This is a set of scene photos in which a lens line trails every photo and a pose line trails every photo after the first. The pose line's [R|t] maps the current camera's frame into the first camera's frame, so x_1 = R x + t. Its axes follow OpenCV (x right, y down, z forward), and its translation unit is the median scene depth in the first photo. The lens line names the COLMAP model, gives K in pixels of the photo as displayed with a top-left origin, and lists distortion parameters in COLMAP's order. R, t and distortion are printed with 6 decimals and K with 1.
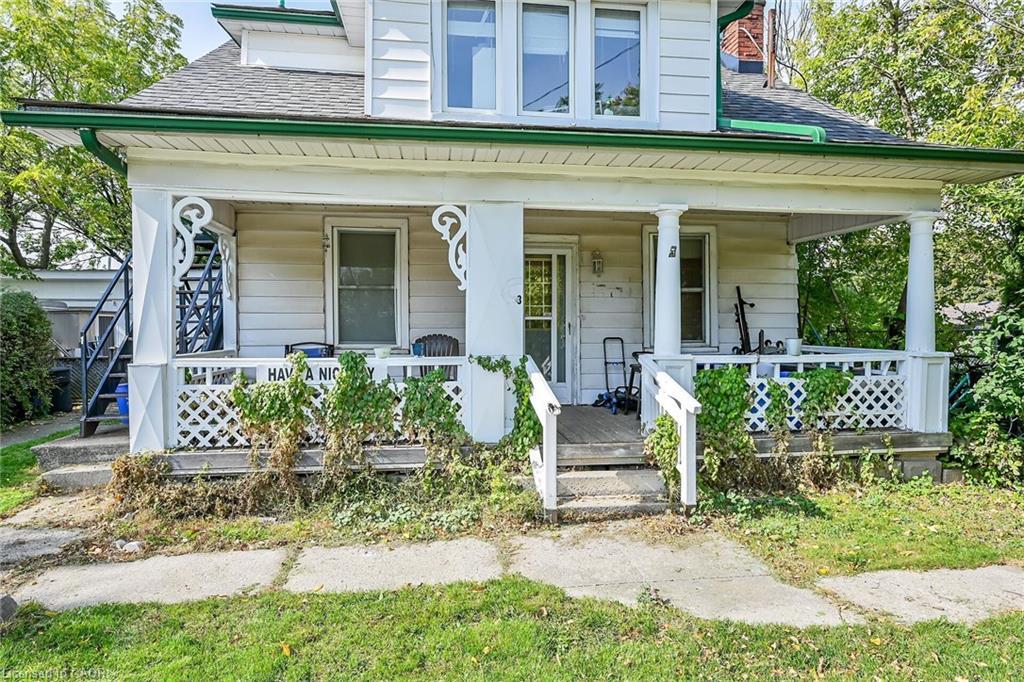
lens RADIAL K [[595.9, 0, 512.0], [0, 595.9, 342.1], [0, 0, 1]] dist [-0.000846, -0.000553]
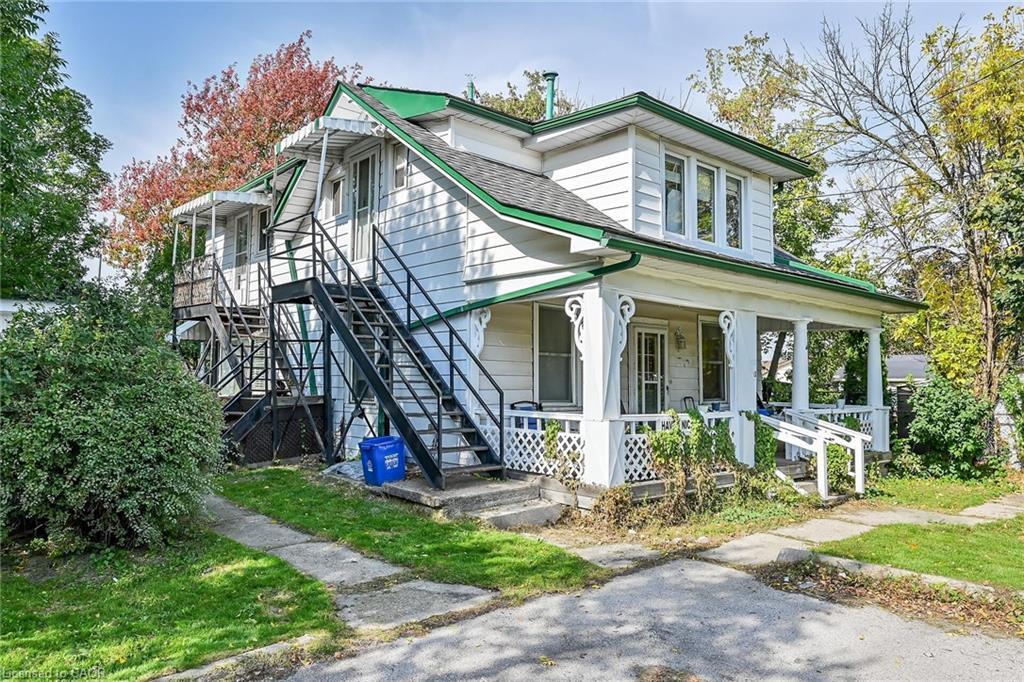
lens RADIAL K [[721.0, 0, 511.6], [0, 721.0, 340.6], [0, 0, 1]] dist [0.001822, 0.000557]
pose [[0.830791, 0.044490, 0.554803, -1.439573], [-0.002464, 0.997084, -0.076267, -0.012704], [-0.556579, 0.061995, 0.828479, -0.187478]]
